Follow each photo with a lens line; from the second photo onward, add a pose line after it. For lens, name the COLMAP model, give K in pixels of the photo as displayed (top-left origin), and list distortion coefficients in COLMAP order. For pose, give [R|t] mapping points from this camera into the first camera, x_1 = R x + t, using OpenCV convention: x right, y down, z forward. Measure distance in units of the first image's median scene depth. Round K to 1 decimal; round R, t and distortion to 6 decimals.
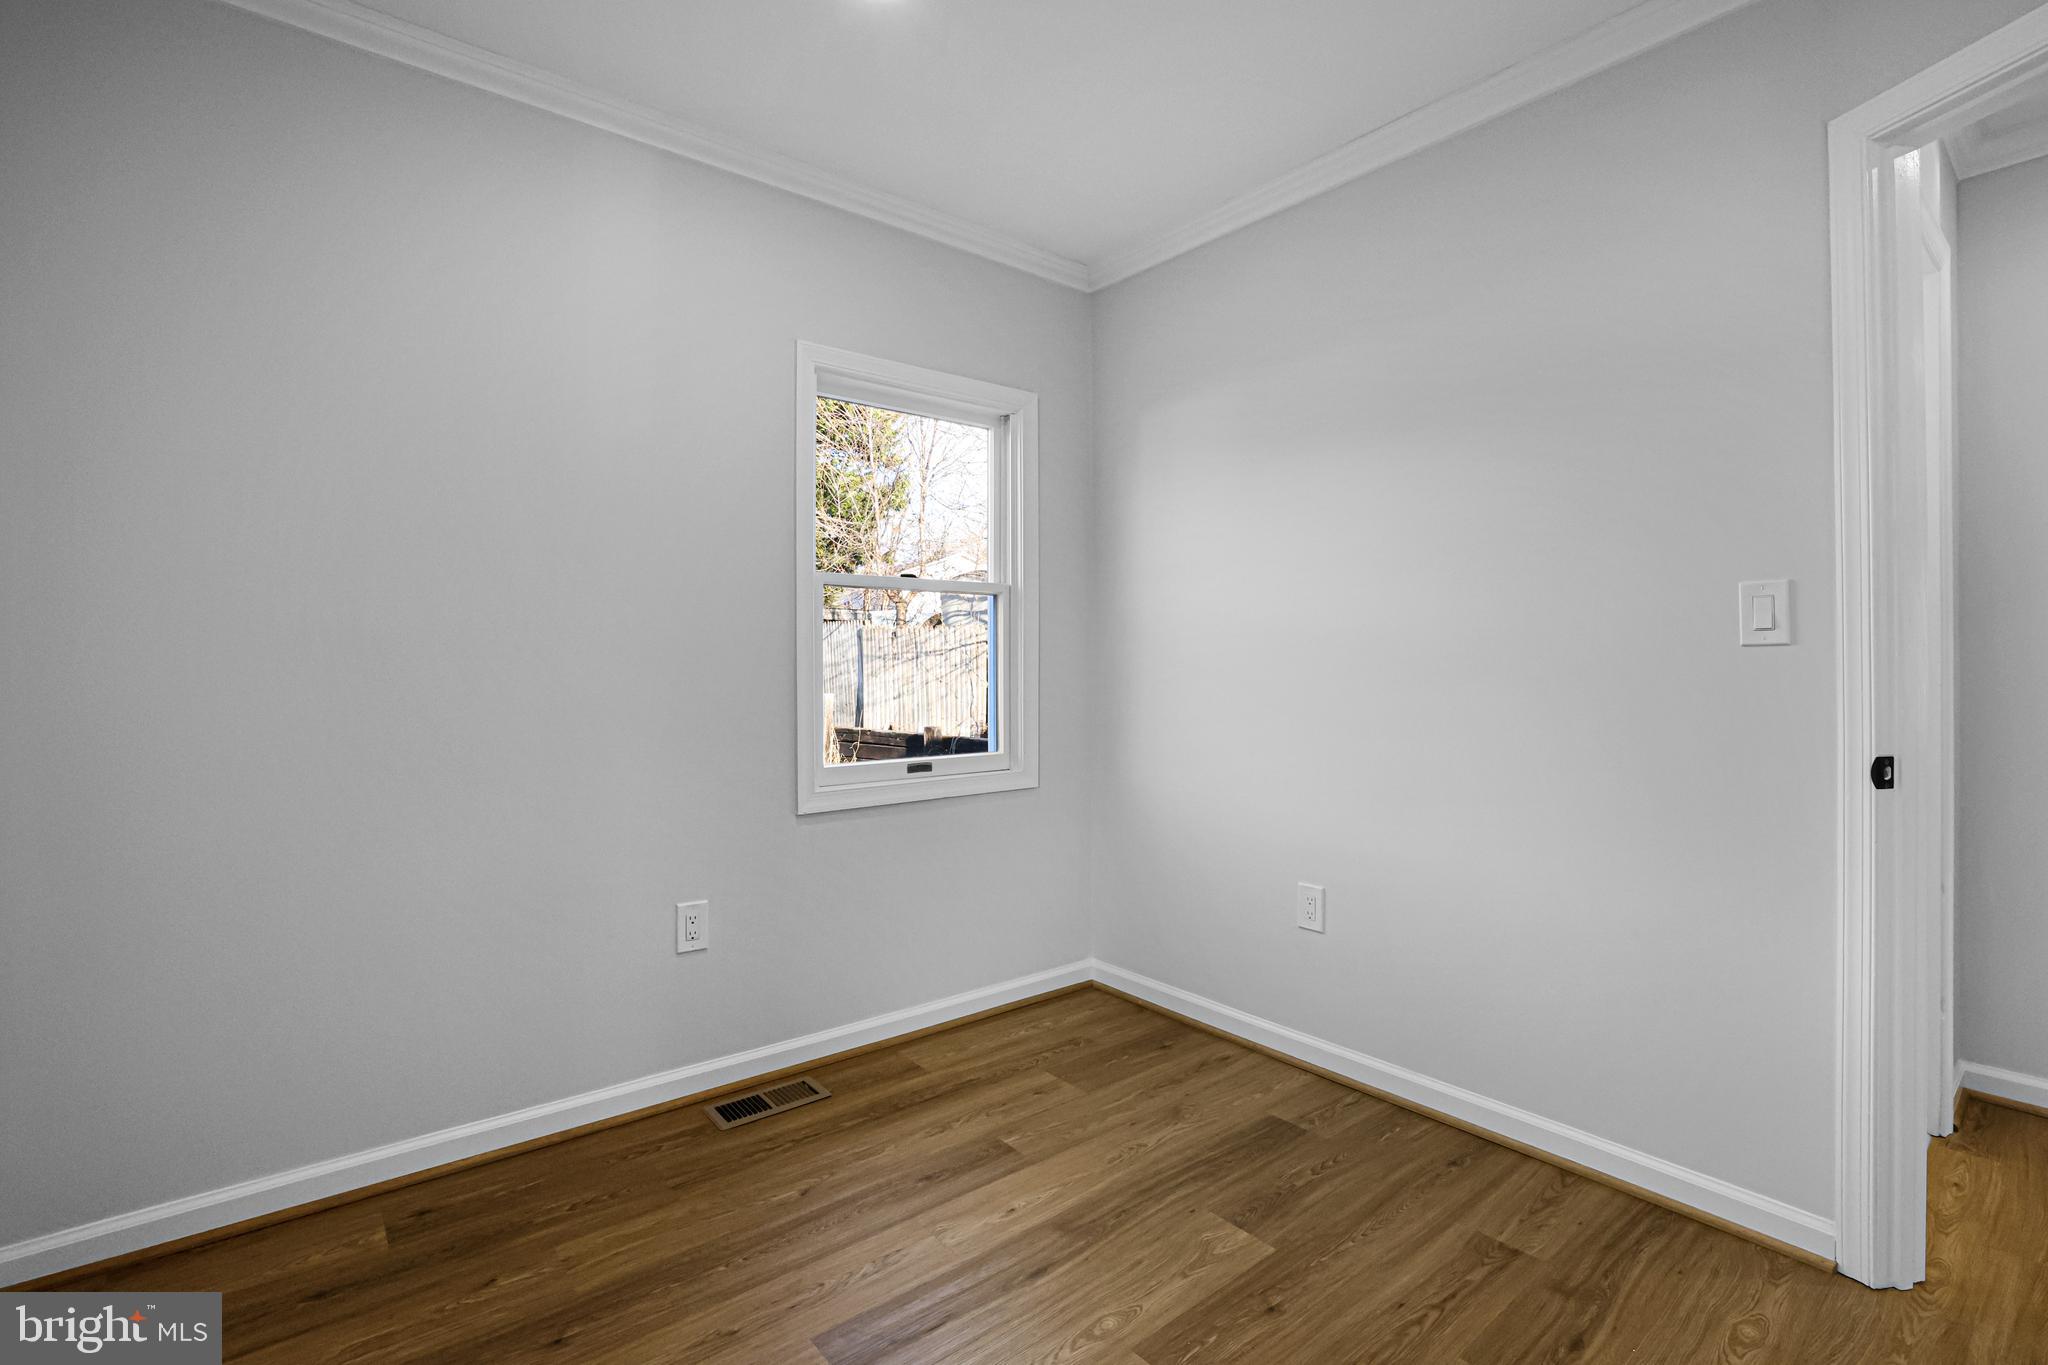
lens RADIAL K [[924.5, 0, 1040.4], [0, 924.5, 671.4], [0, 0, 1]] dist [-0.046580, 0.018277]
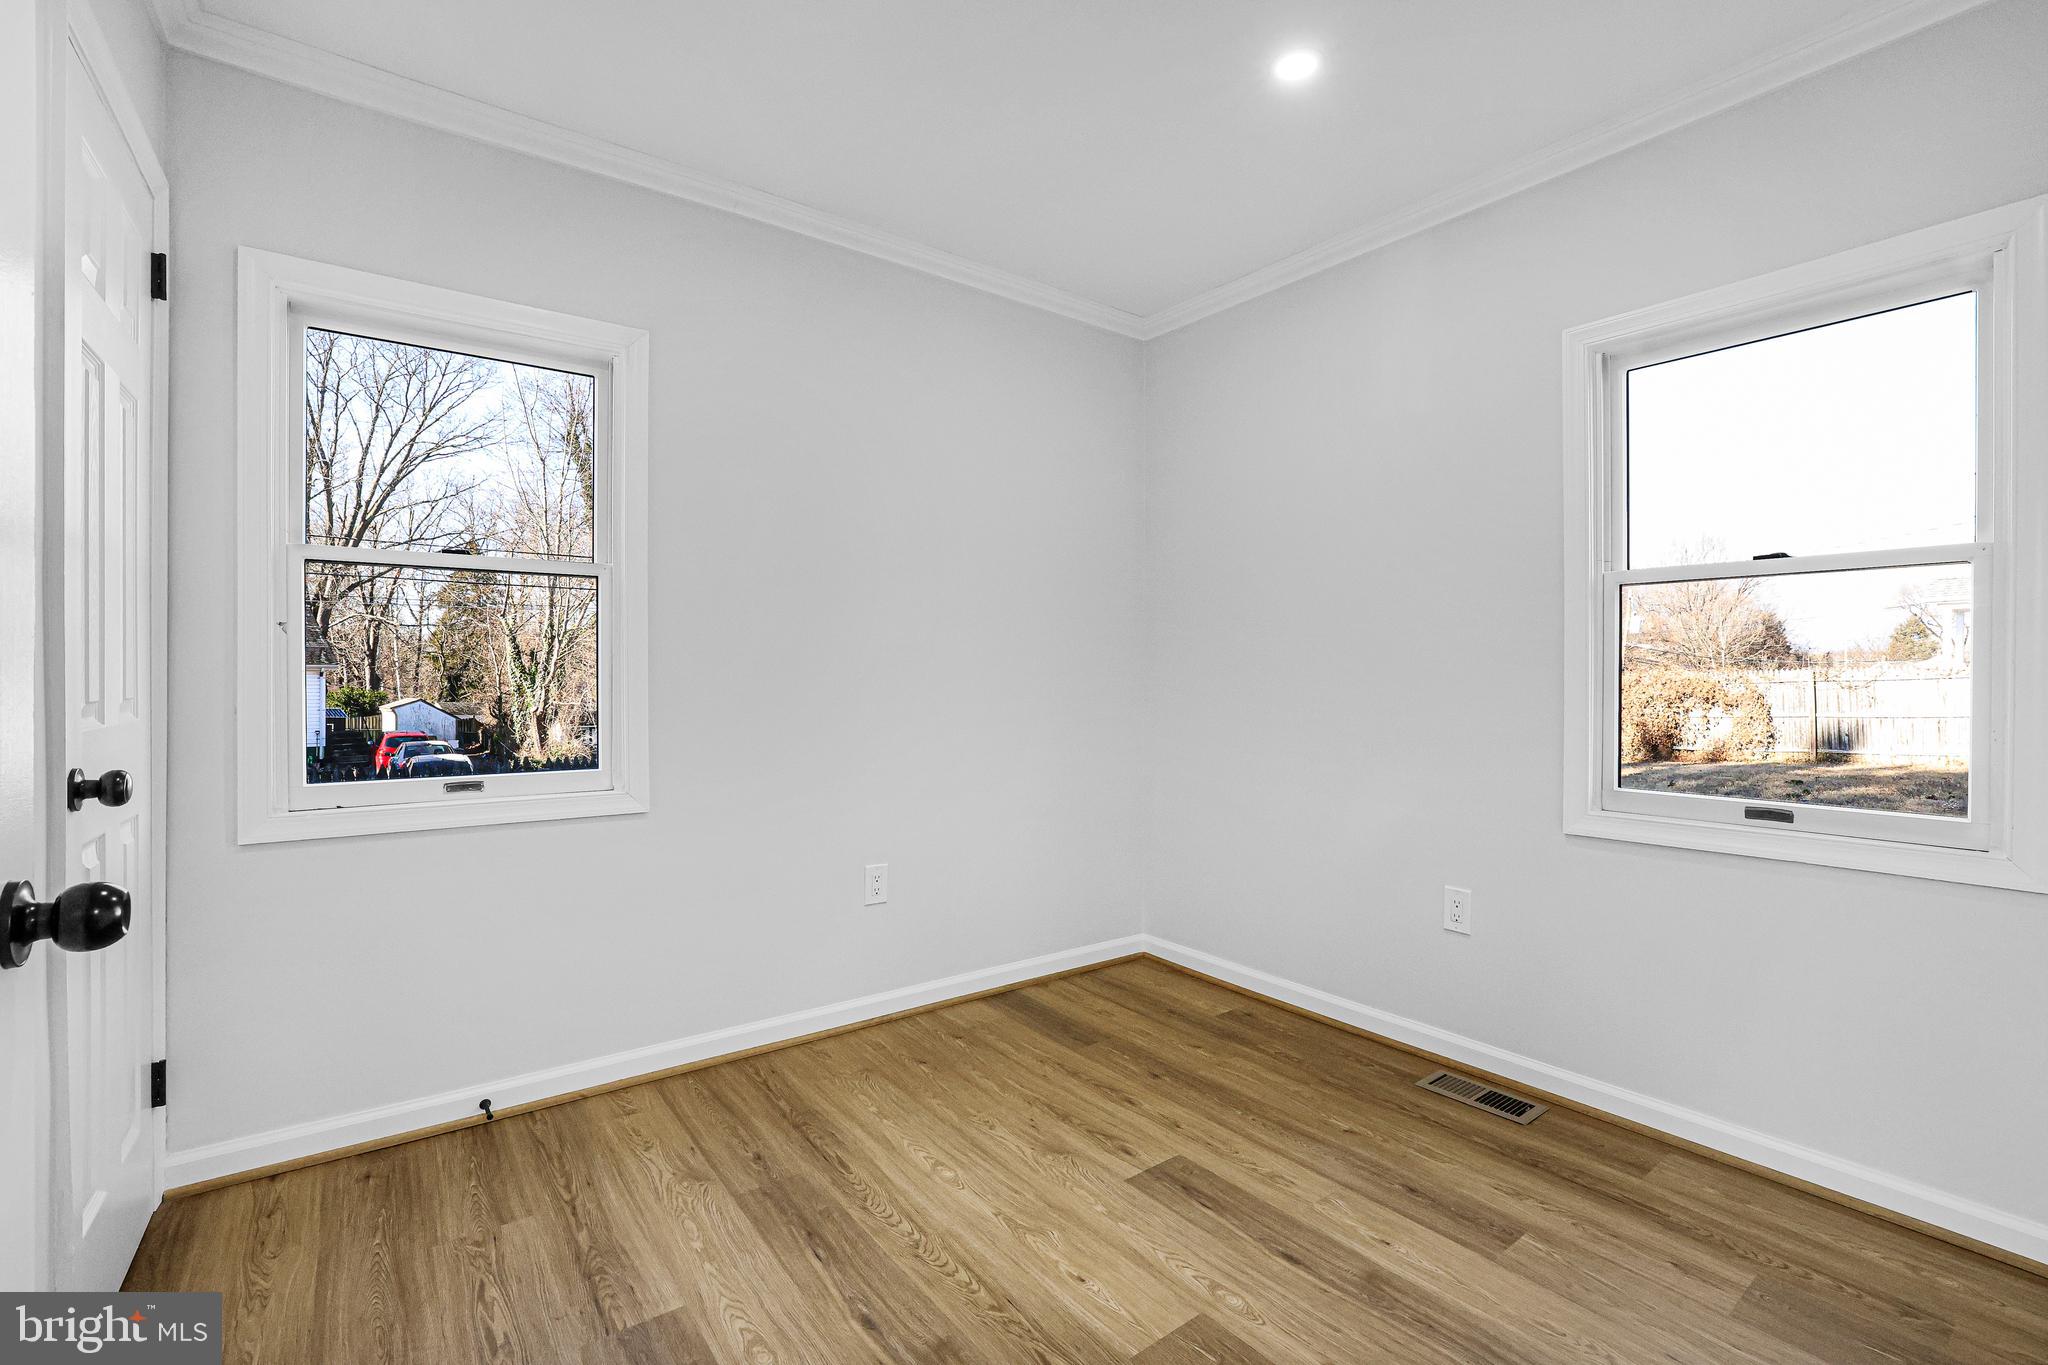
lens RADIAL K [[924.5, 0, 1040.4], [0, 924.5, 671.4], [0, 0, 1]] dist [-0.046580, 0.018277]
pose [[-0.039427, 0.001052, -0.999222, 0.803509], [-0.006718, 0.999977, 0.001318, -0.010787], [0.999200, 0.006765, -0.039419, 0.570565]]
